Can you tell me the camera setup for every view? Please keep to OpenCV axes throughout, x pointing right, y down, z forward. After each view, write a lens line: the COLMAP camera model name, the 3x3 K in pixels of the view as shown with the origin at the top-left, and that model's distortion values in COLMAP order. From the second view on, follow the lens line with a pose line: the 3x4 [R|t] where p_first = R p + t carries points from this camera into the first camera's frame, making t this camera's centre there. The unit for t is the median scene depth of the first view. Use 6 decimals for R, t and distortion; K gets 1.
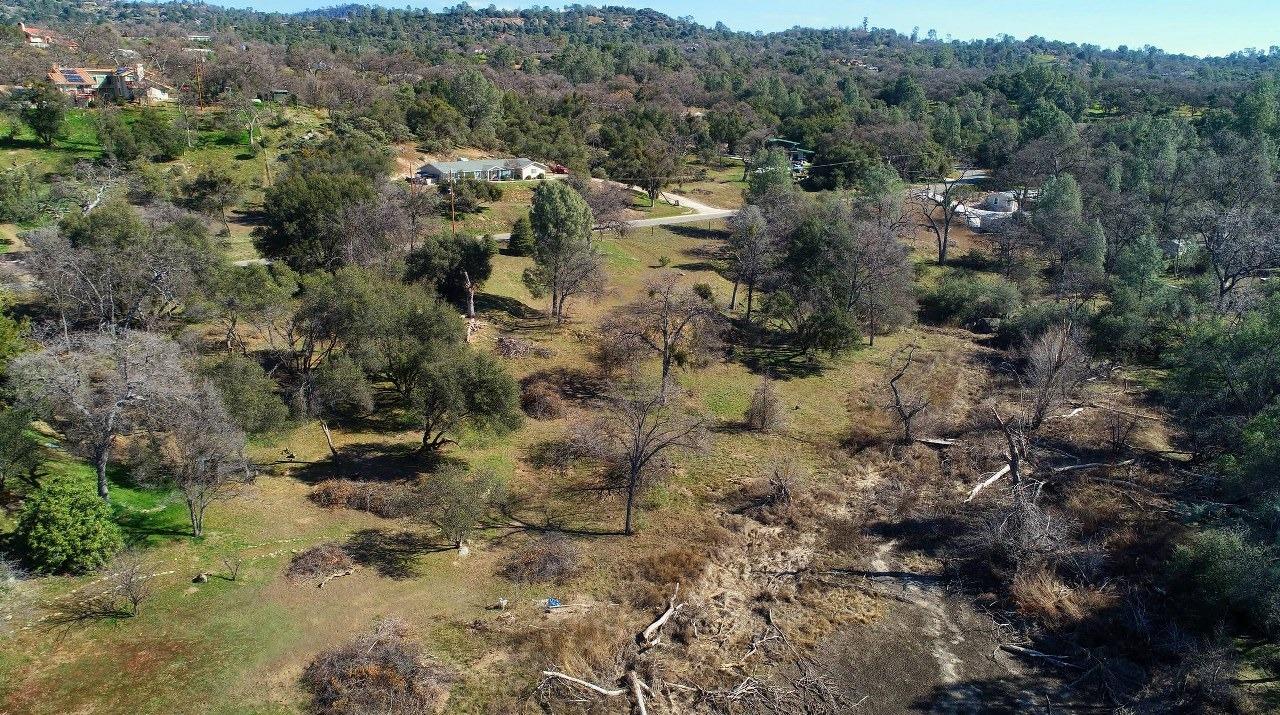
lens RADIAL K [[858.7, 0, 638.2], [0, 858.7, 358.4], [0, 0, 1]] dist [-0.005084, 0.003890]
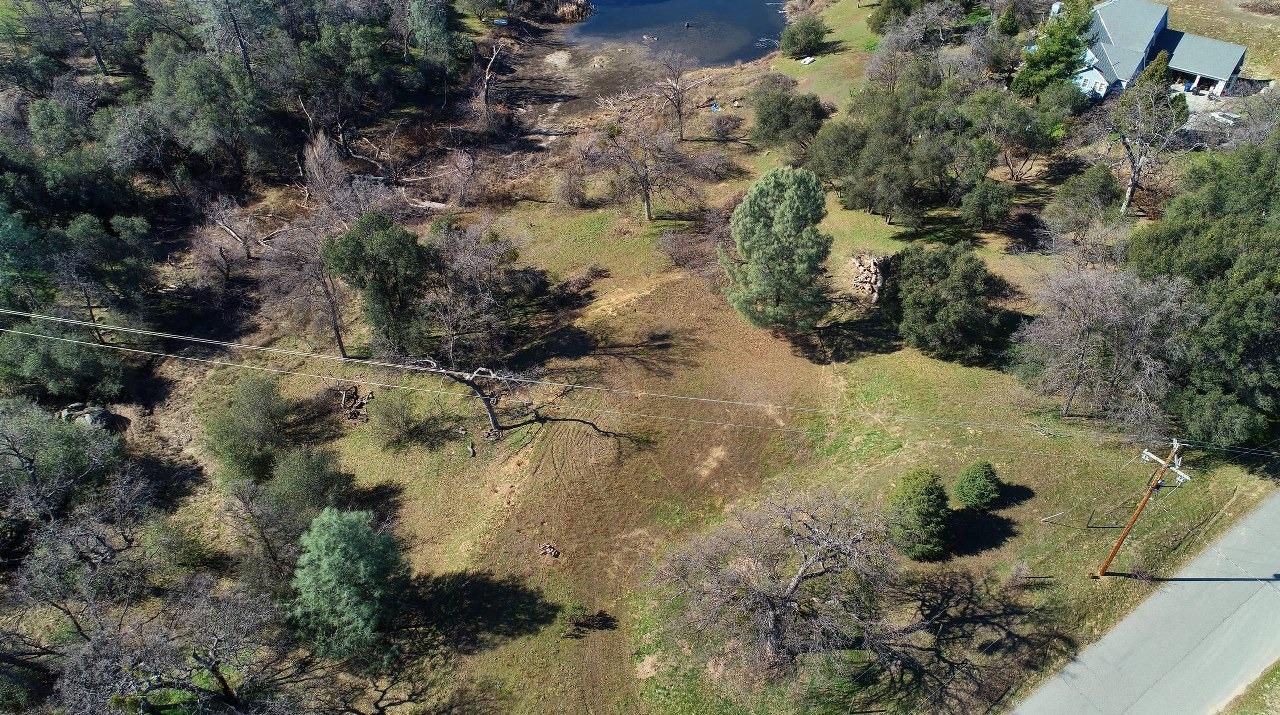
lens RADIAL K [[856.7, 0, 646.1], [0, 856.7, 359.9], [0, 0, 1]] dist [-0.000537, -0.000940]
pose [[-0.998486, -0.038516, 0.039277, -0.011787], [0.012330, 0.539121, 0.842138, -0.464412], [-0.053611, 0.841347, -0.537830, 1.012047]]
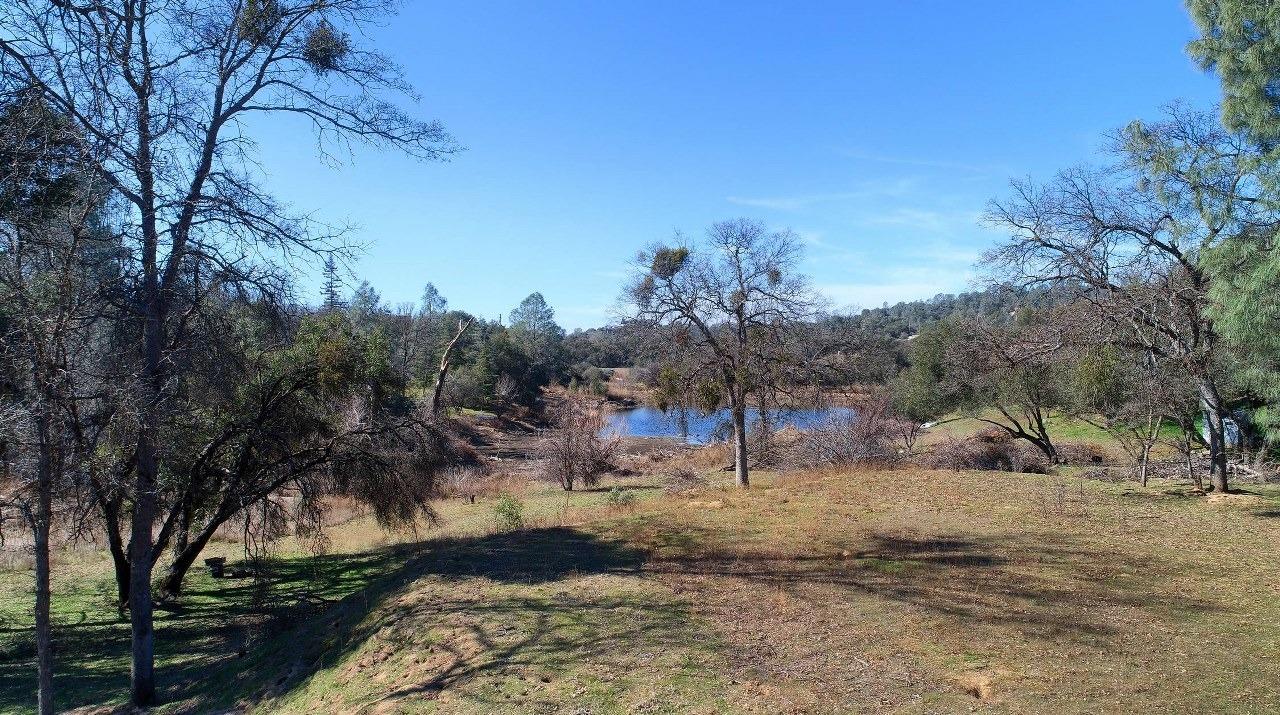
lens RADIAL K [[856.7, 0, 641.3], [0, 856.7, 355.8], [0, 0, 1]] dist [-0.000537, -0.000940]
pose [[-0.998050, -0.013981, 0.060839, 0.033406], [0.004280, 0.956976, 0.290136, -0.095663], [-0.062278, 0.289830, -0.955050, 0.831416]]
